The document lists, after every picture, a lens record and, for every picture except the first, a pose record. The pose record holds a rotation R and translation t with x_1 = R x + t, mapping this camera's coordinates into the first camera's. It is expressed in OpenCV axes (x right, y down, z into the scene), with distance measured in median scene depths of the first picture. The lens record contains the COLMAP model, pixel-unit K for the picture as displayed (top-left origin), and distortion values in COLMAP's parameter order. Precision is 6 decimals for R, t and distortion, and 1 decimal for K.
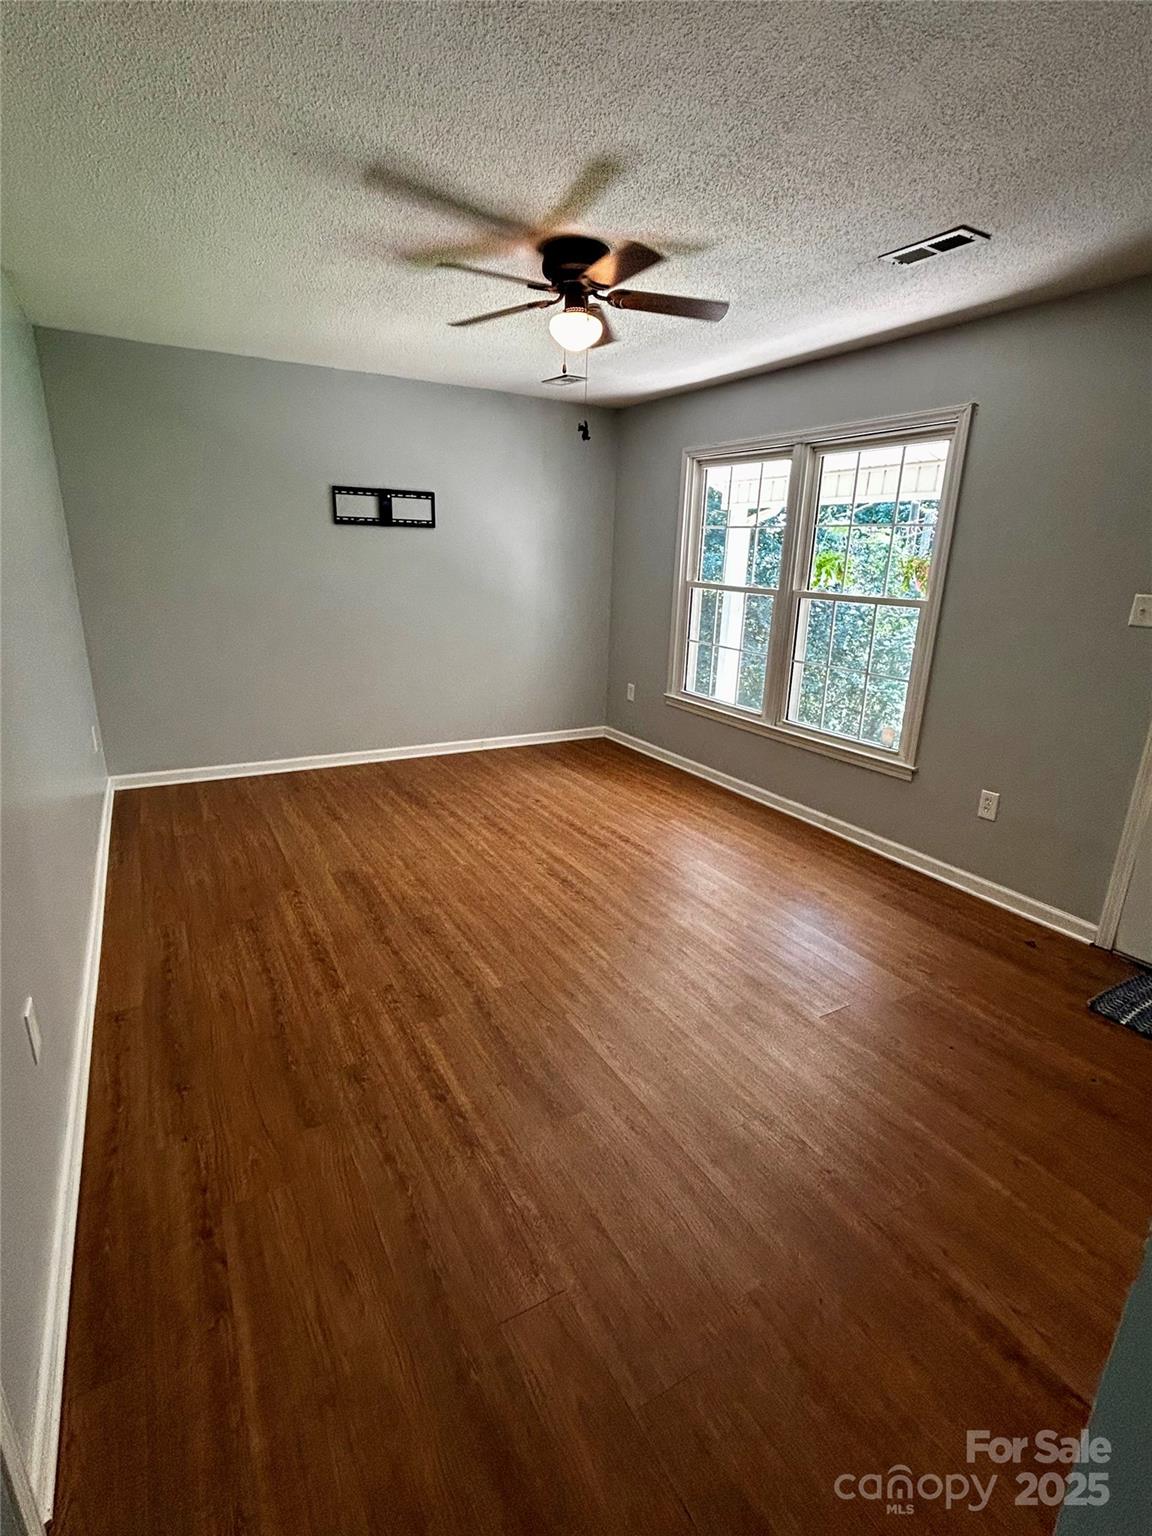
lens RADIAL K [[733.6, 0, 577.8], [0, 733.6, 767.9], [0, 0, 1]] dist [-0.002488, 0.005826]
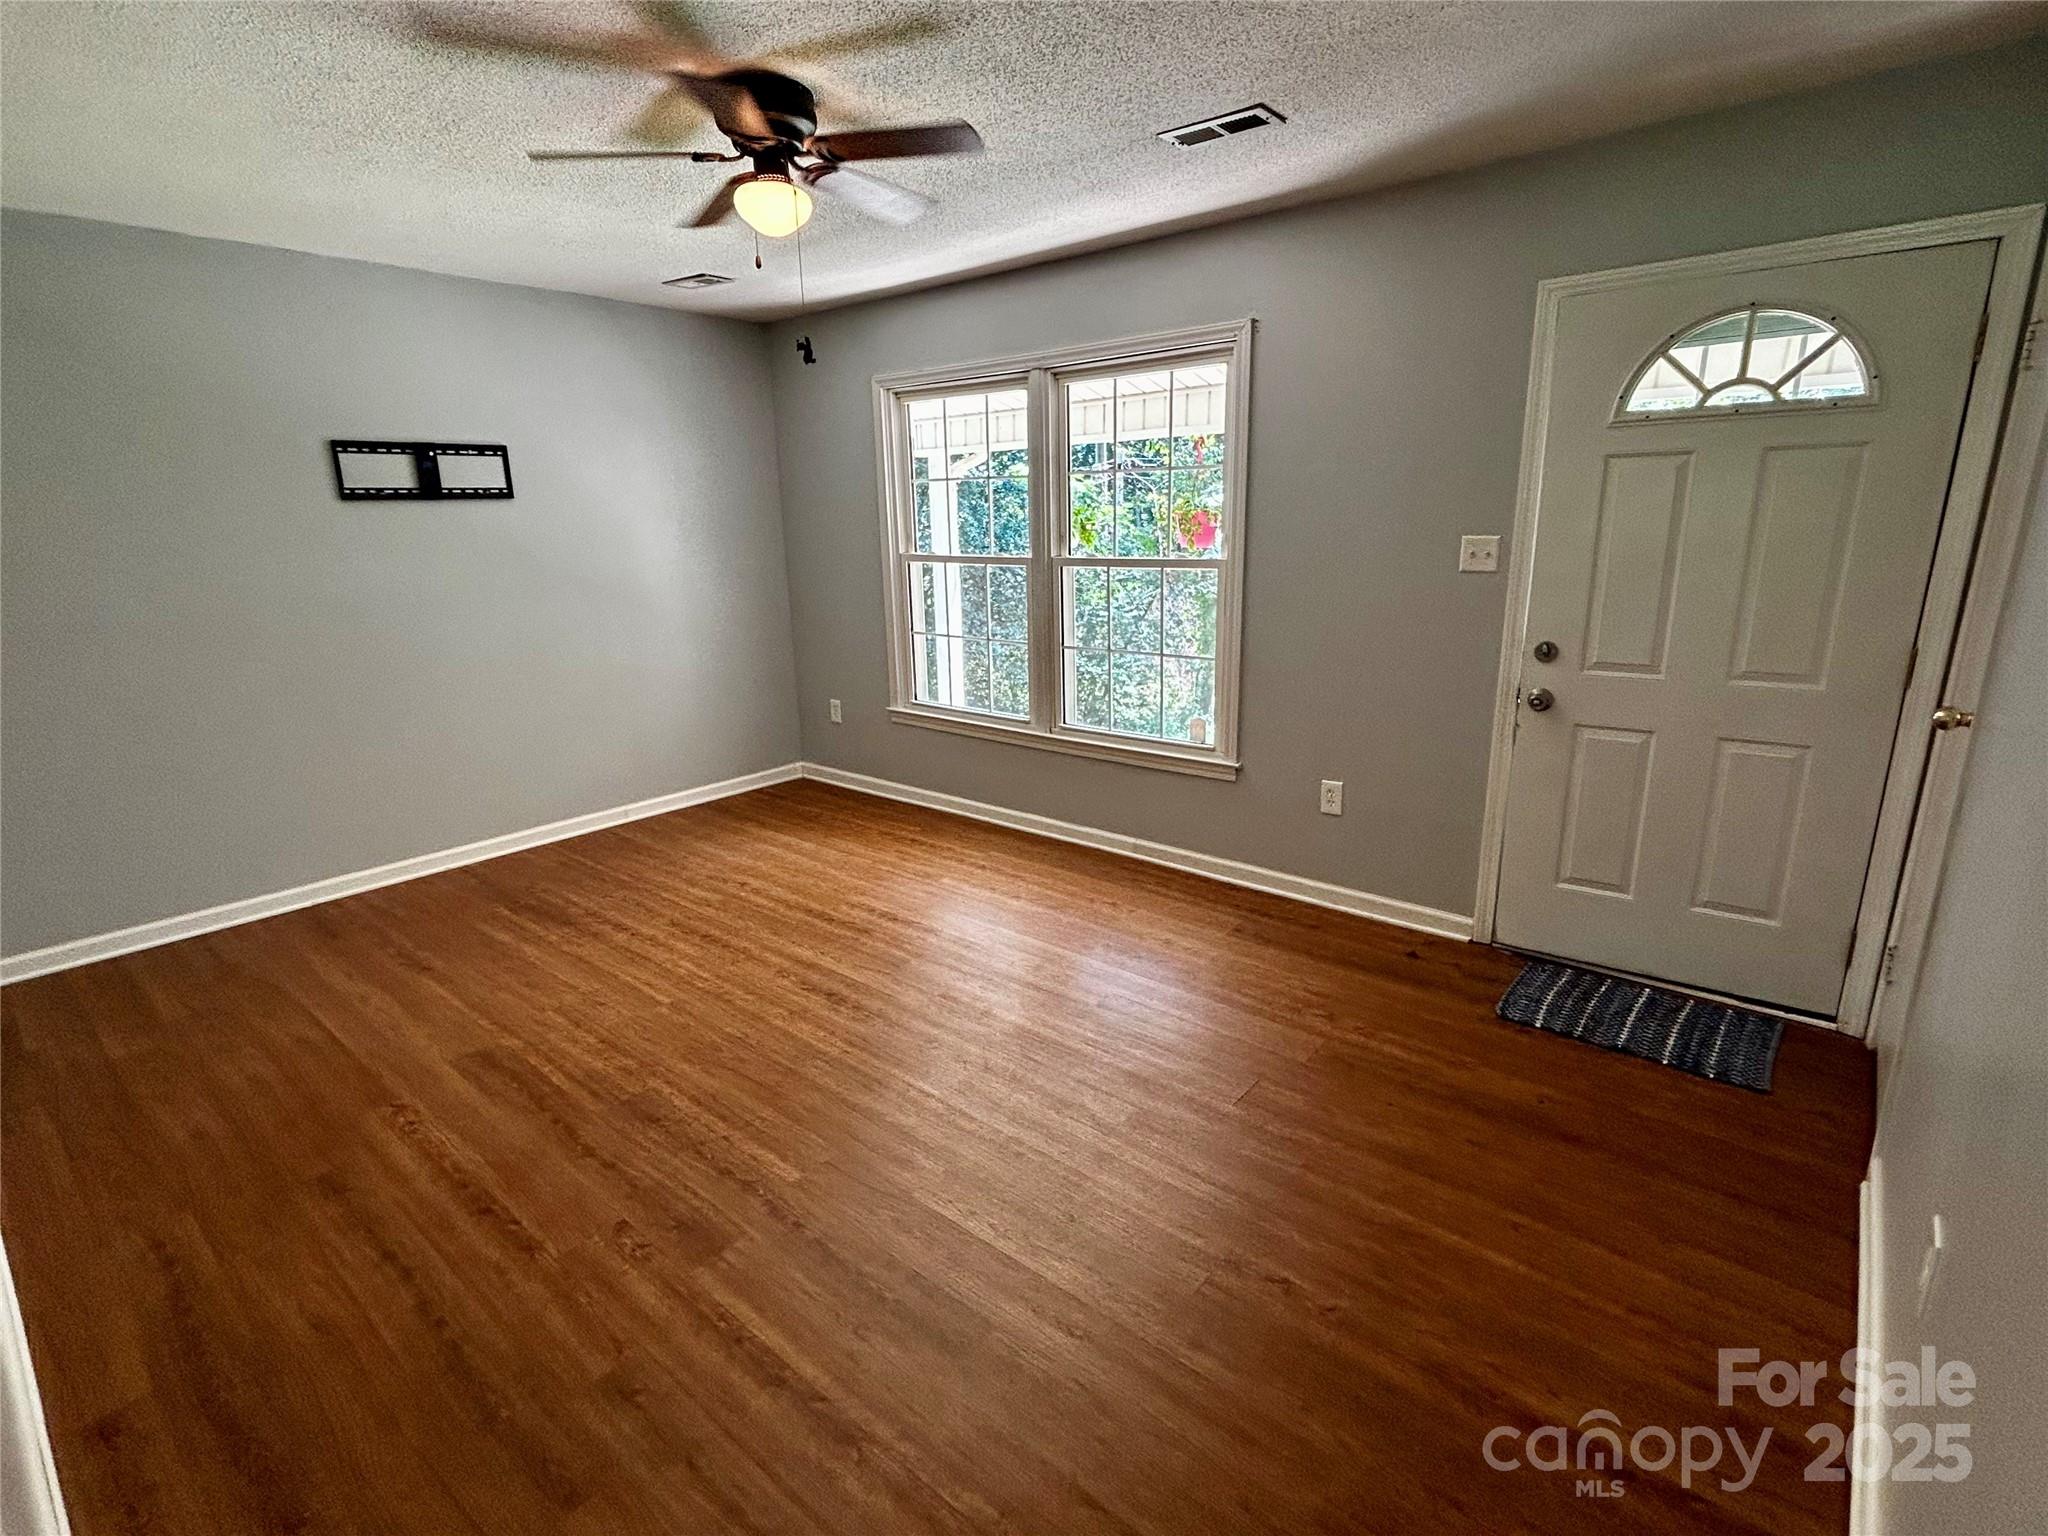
lens RADIAL K [[978.2, 0, 1028.6], [0, 978.2, 767.7], [0, 0, 1]] dist [-0.002488, 0.005826]
pose [[0.938472, -0.135418, 0.317700, -0.106664], [0.145159, 0.989383, -0.007076, -0.023824], [-0.313369, 0.052758, 0.948165, 0.057479]]
